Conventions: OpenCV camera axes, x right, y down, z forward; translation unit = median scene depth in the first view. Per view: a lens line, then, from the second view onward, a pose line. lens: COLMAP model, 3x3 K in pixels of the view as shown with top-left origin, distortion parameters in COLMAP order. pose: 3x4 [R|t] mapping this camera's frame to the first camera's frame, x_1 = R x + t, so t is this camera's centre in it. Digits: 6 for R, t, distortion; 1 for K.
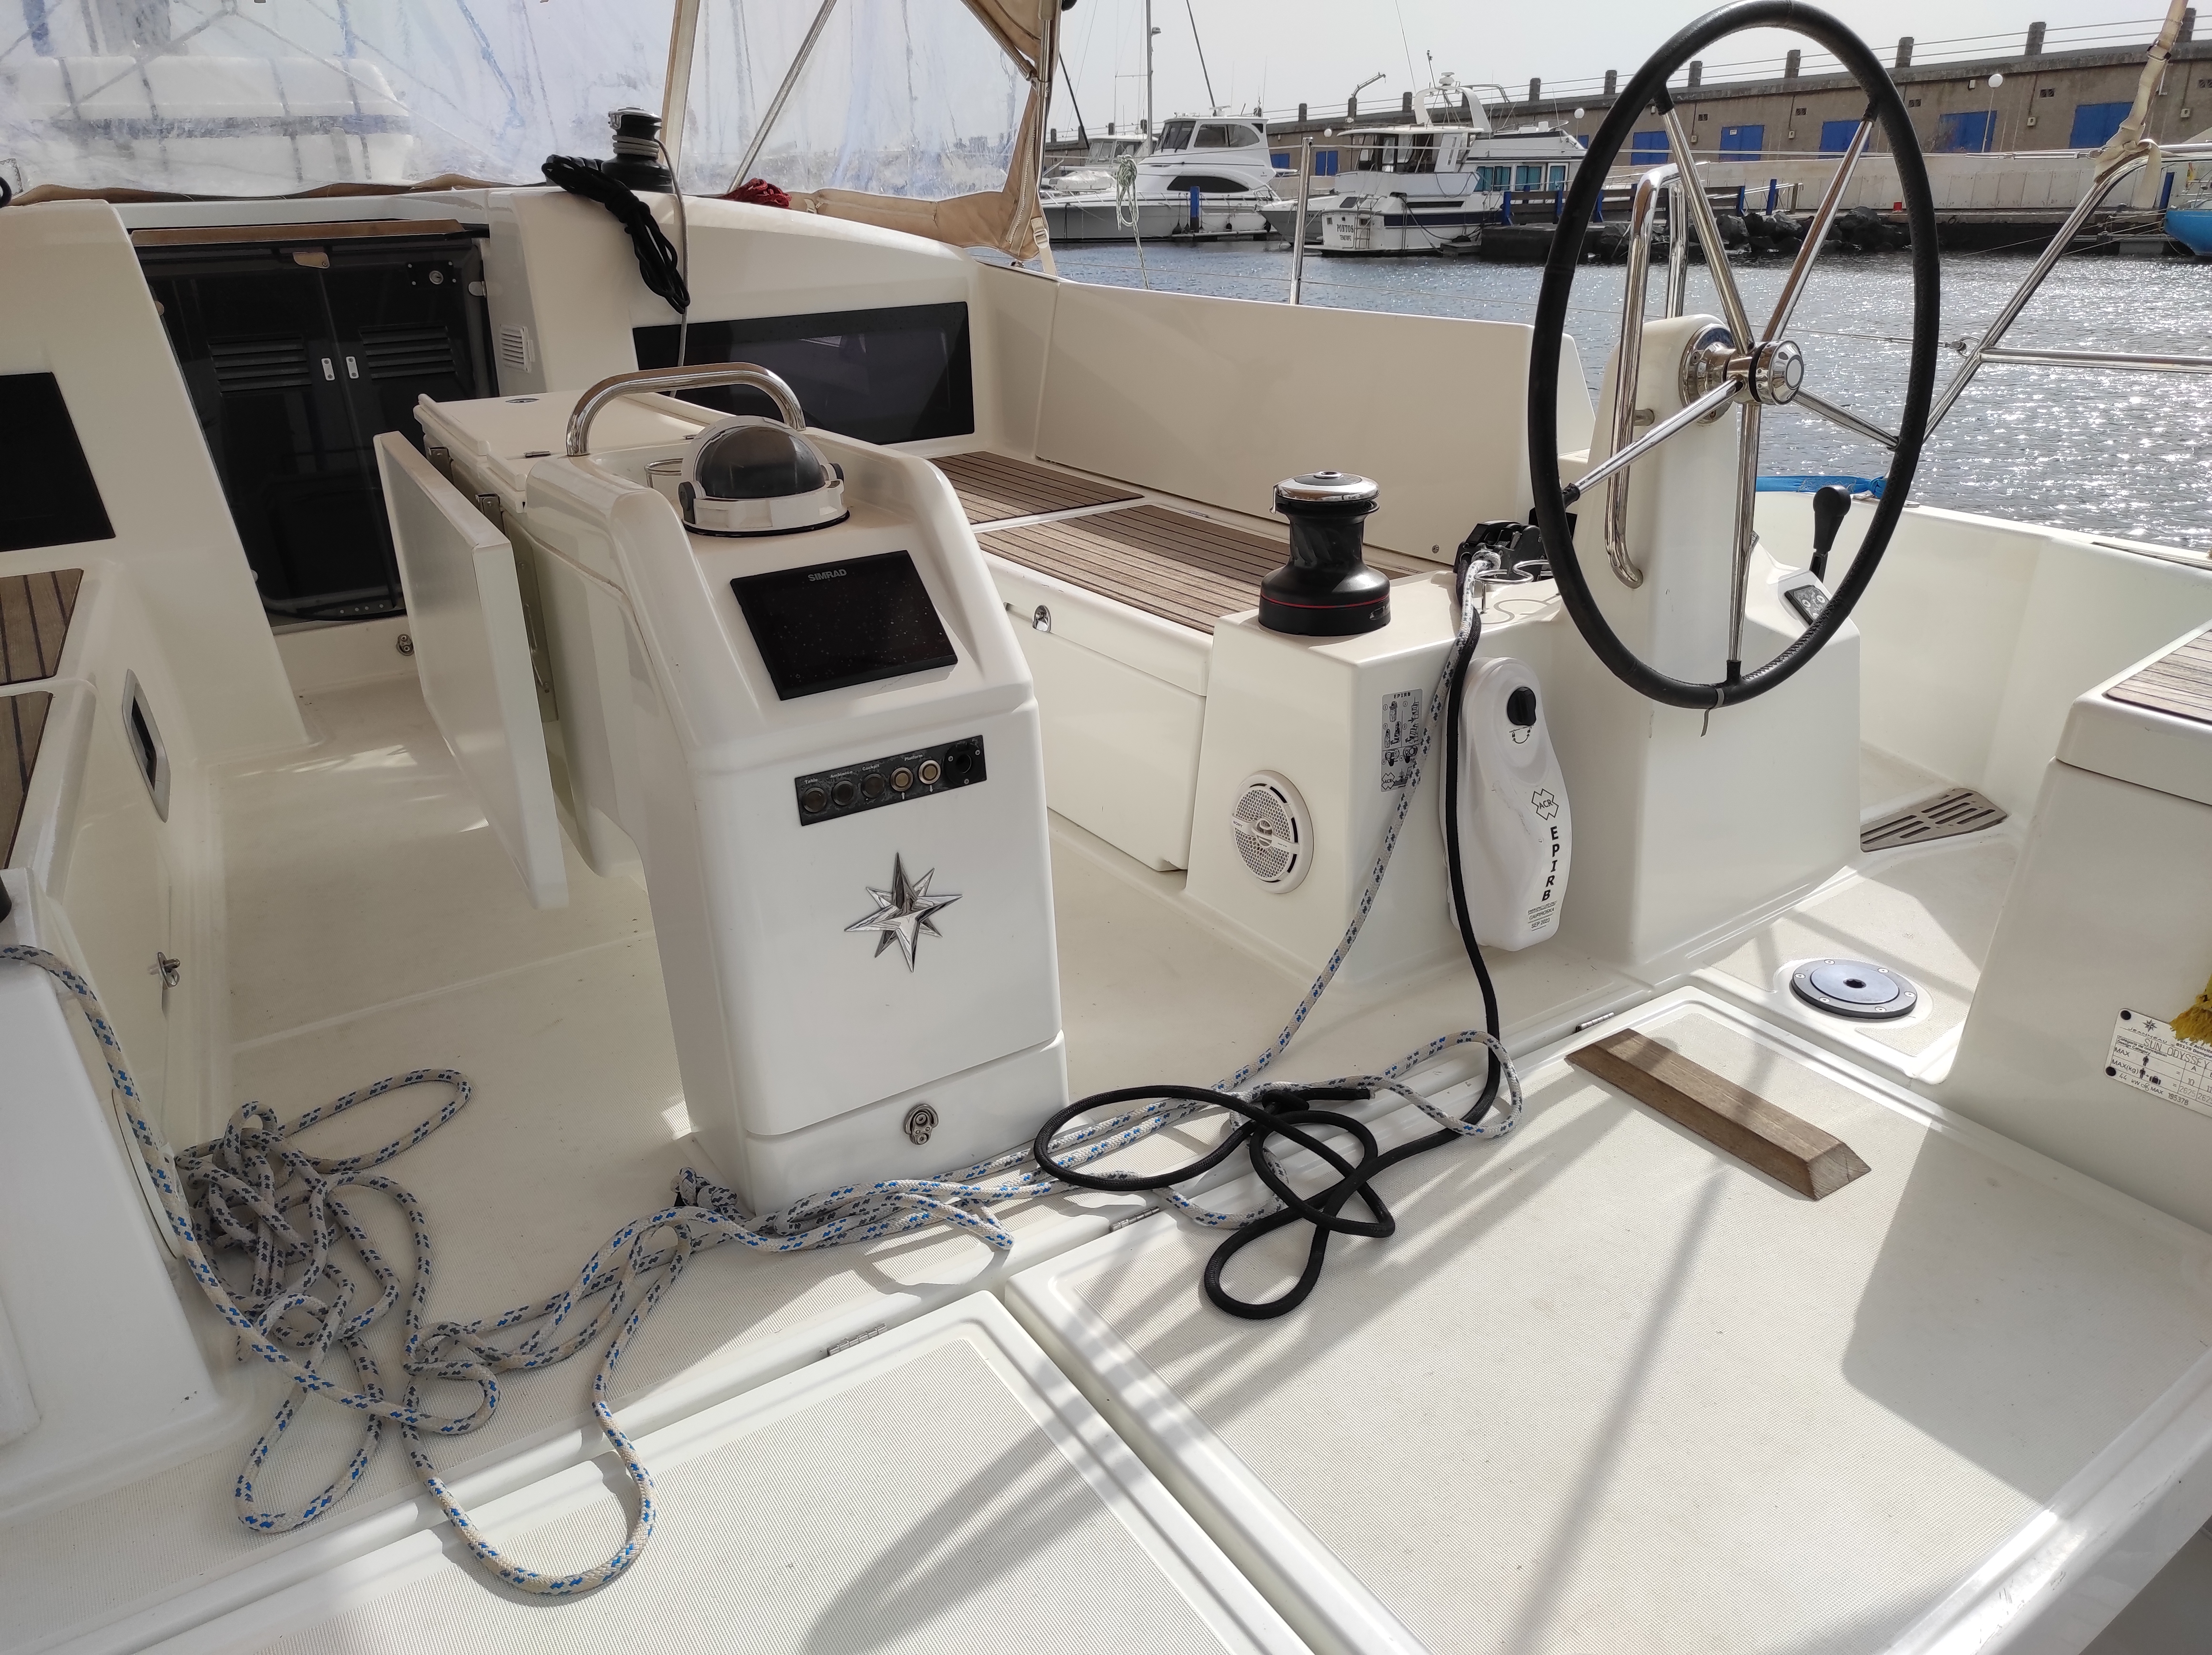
lens RADIAL K [[1617.2, 0, 1100.1], [0, 1617.2, 820.7], [0, 0, 1]] dist [0.035971, -0.019899]
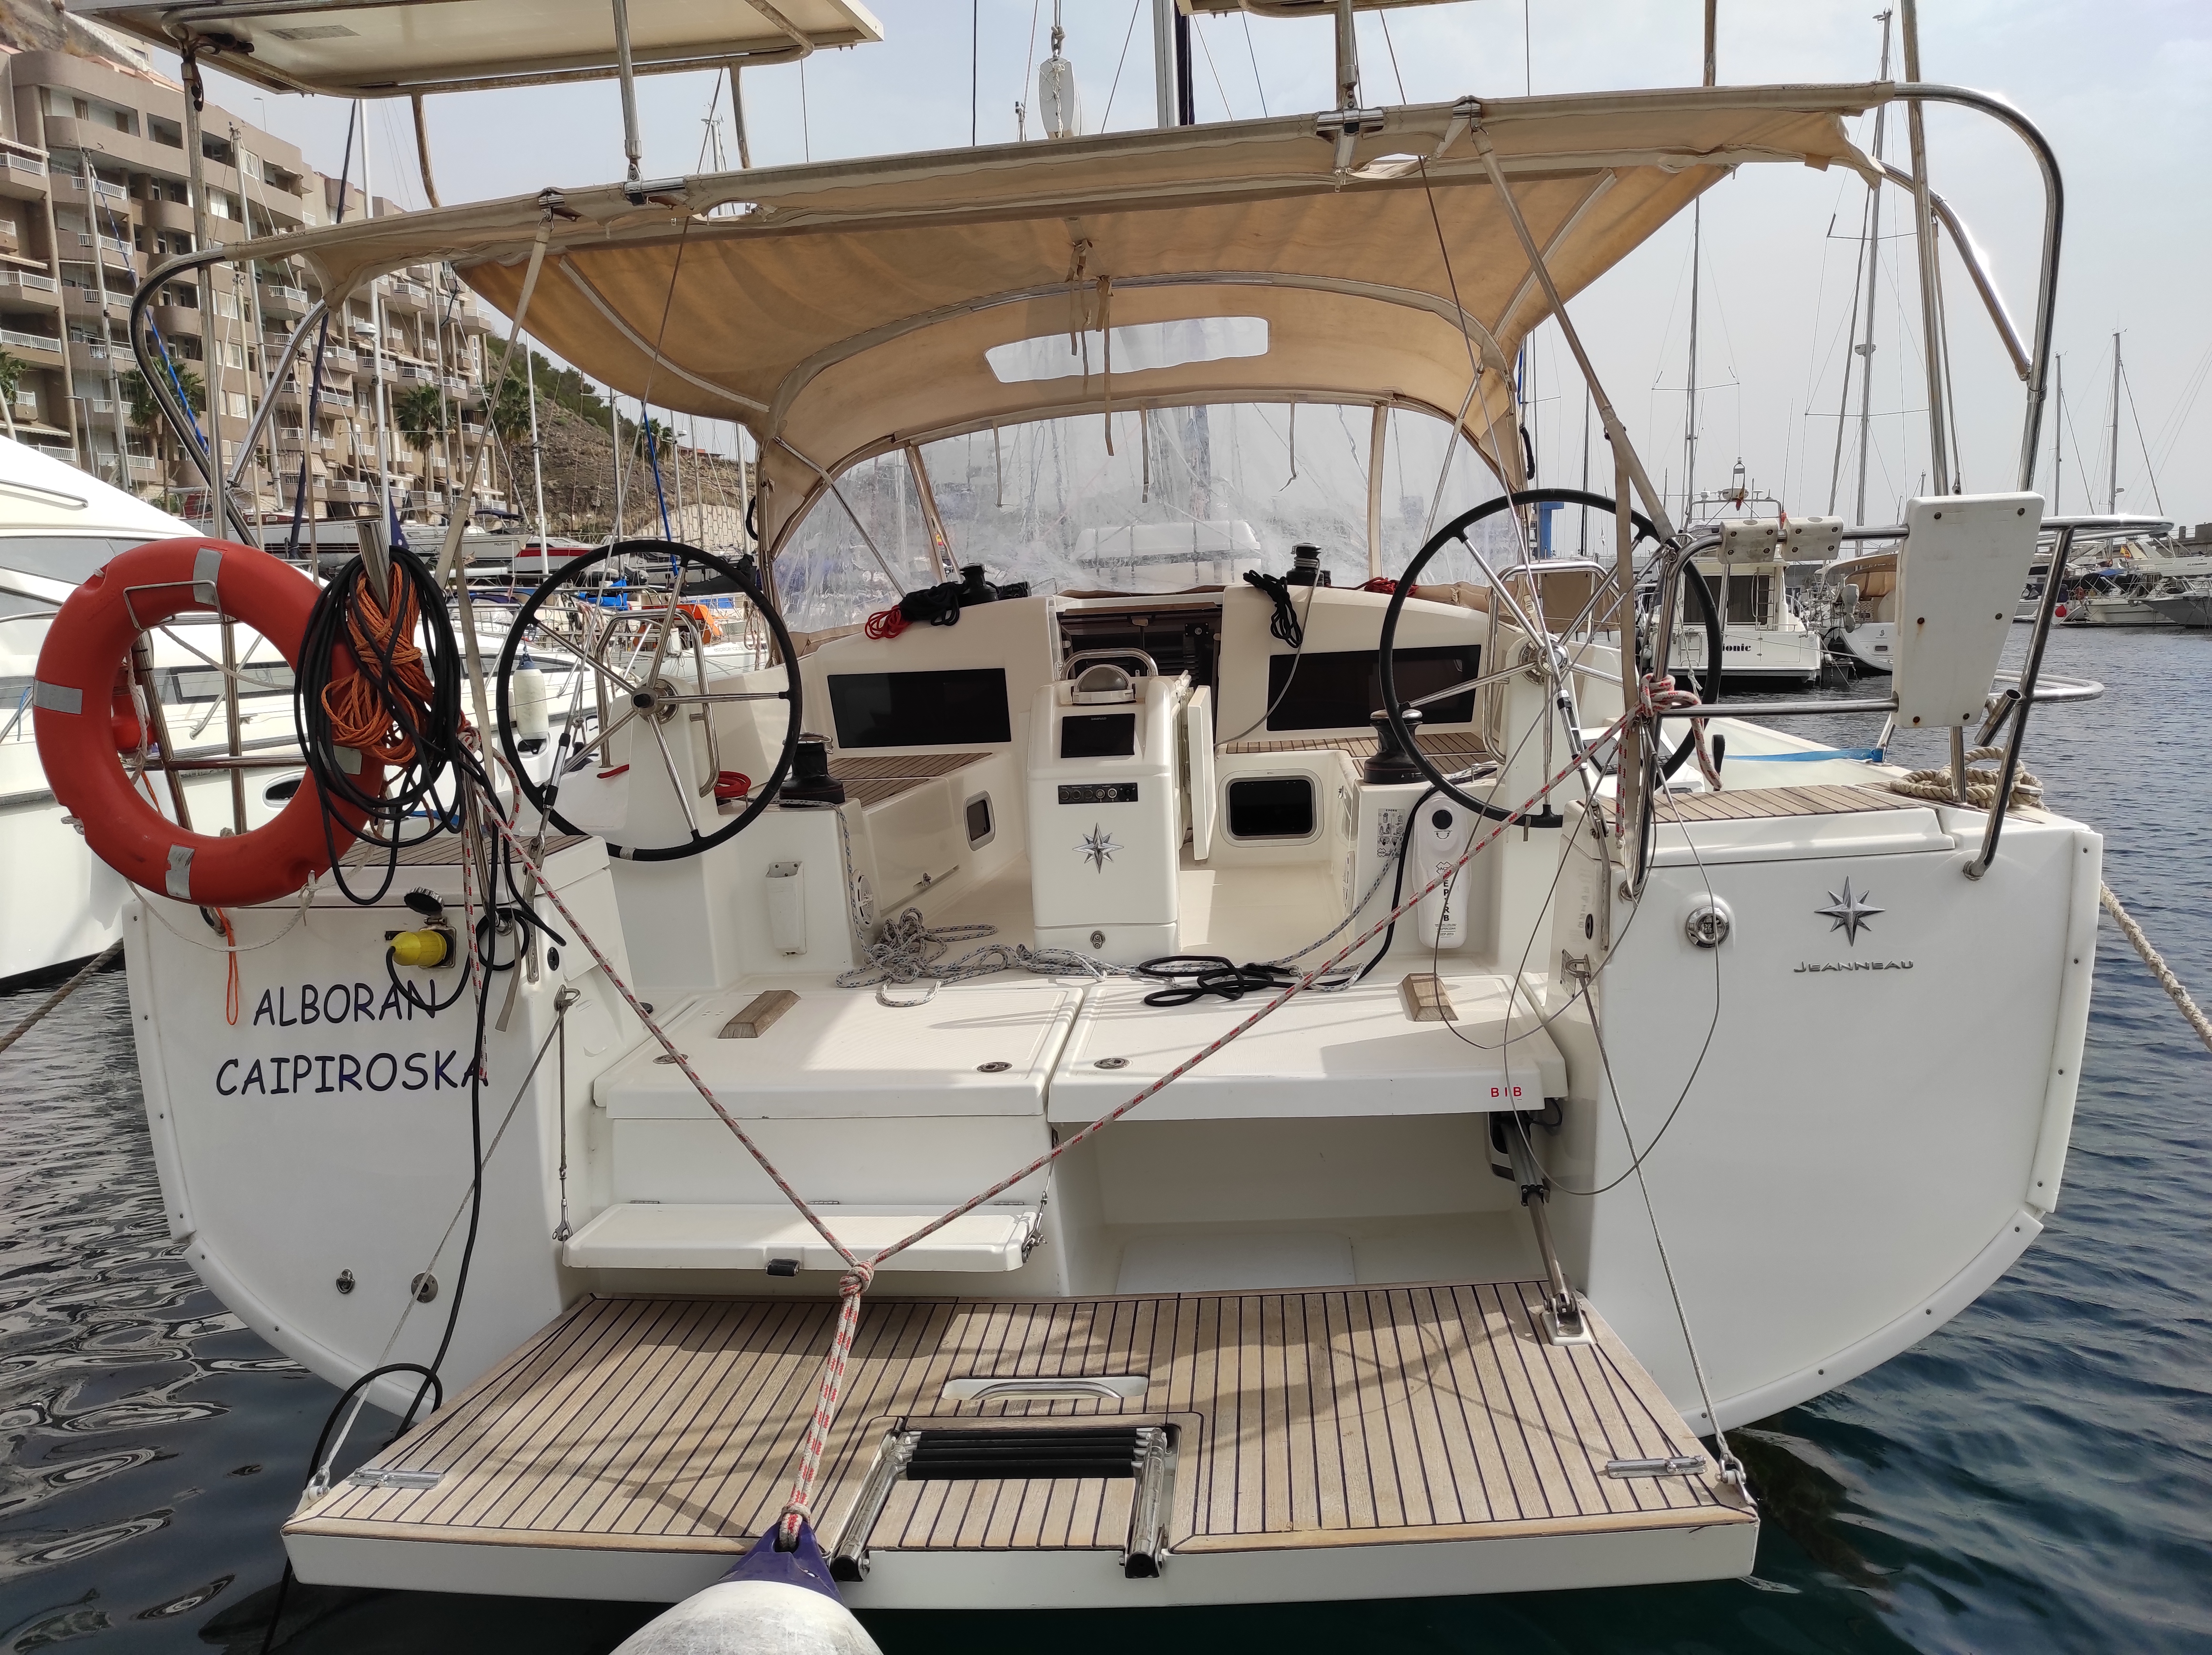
lens RADIAL K [[1617.2, 0, 1108.1], [0, 1617.2, 840.6], [0, 0, 1]] dist [0.035971, -0.019899]
pose [[0.780269, 0.080433, -0.620250, 0.728655], [-0.212775, 0.966682, -0.142312, 0.200661], [0.588138, 0.243016, 0.771387, -0.473661]]
